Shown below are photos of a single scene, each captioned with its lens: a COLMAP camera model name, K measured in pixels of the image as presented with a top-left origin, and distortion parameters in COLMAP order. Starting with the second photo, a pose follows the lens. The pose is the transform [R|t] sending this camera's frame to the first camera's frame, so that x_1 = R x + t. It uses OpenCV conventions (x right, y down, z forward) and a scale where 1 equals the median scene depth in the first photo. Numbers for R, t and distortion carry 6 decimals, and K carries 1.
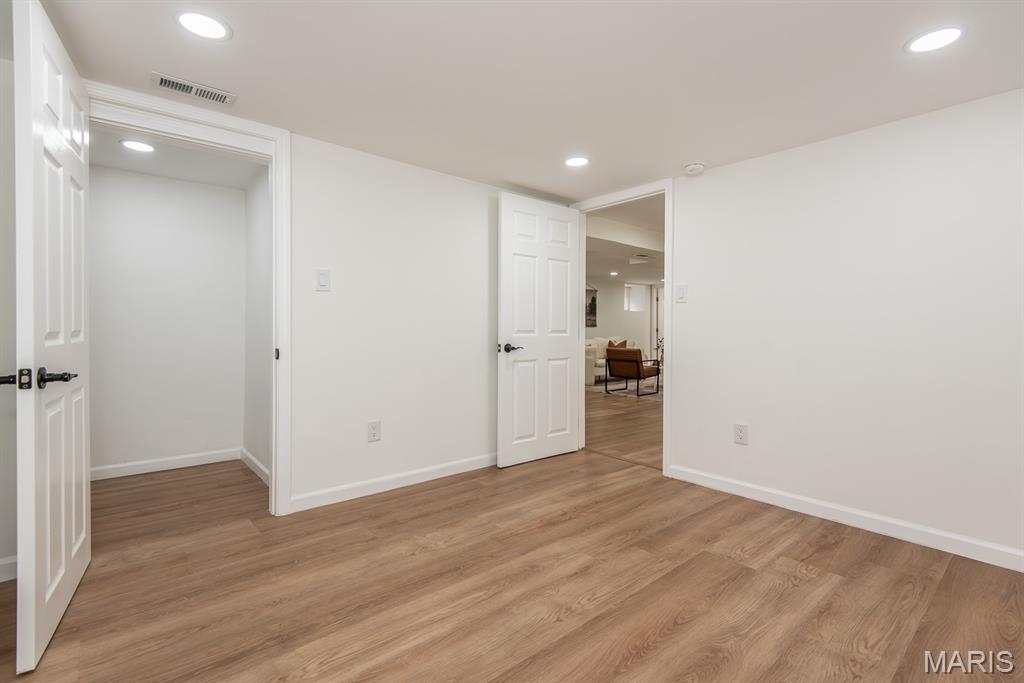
lens RADIAL K [[461.0, 0, 498.4], [0, 461.0, 327.4], [0, 0, 1]] dist [0.012672, -0.001520]
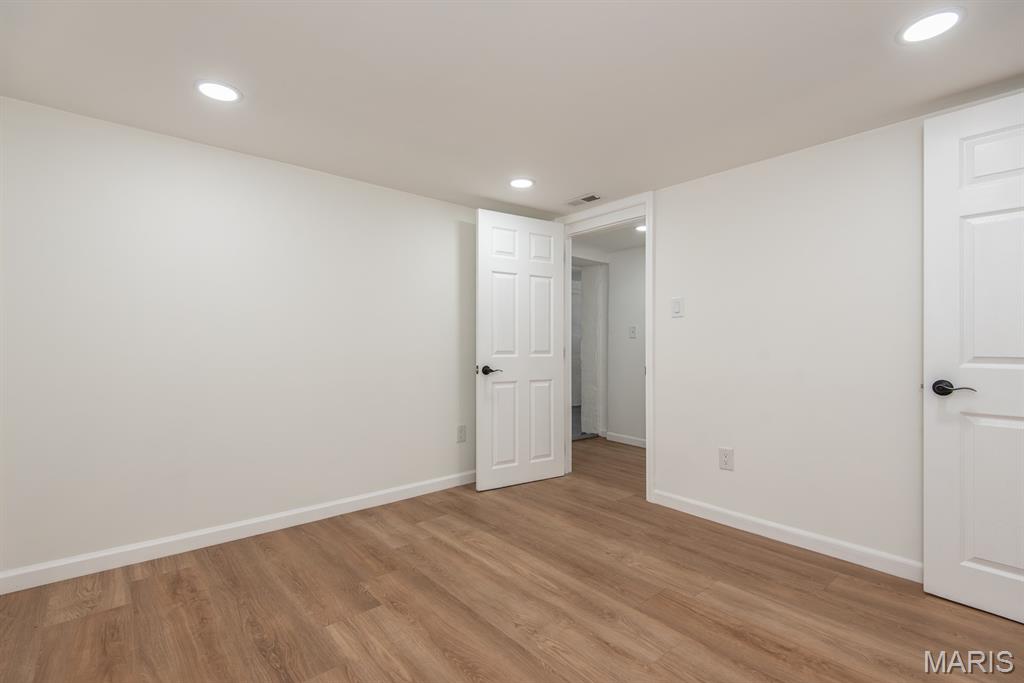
lens RADIAL K [[469.4, 0, 530.8], [0, 469.4, 343.1], [0, 0, 1]] dist [0.013808, -0.000819]
pose [[0.037146, -0.014778, -0.999201, 1.008458], [-0.005828, 0.999870, -0.015004, 0.003469], [0.999293, 0.006381, 0.037055, 0.818046]]
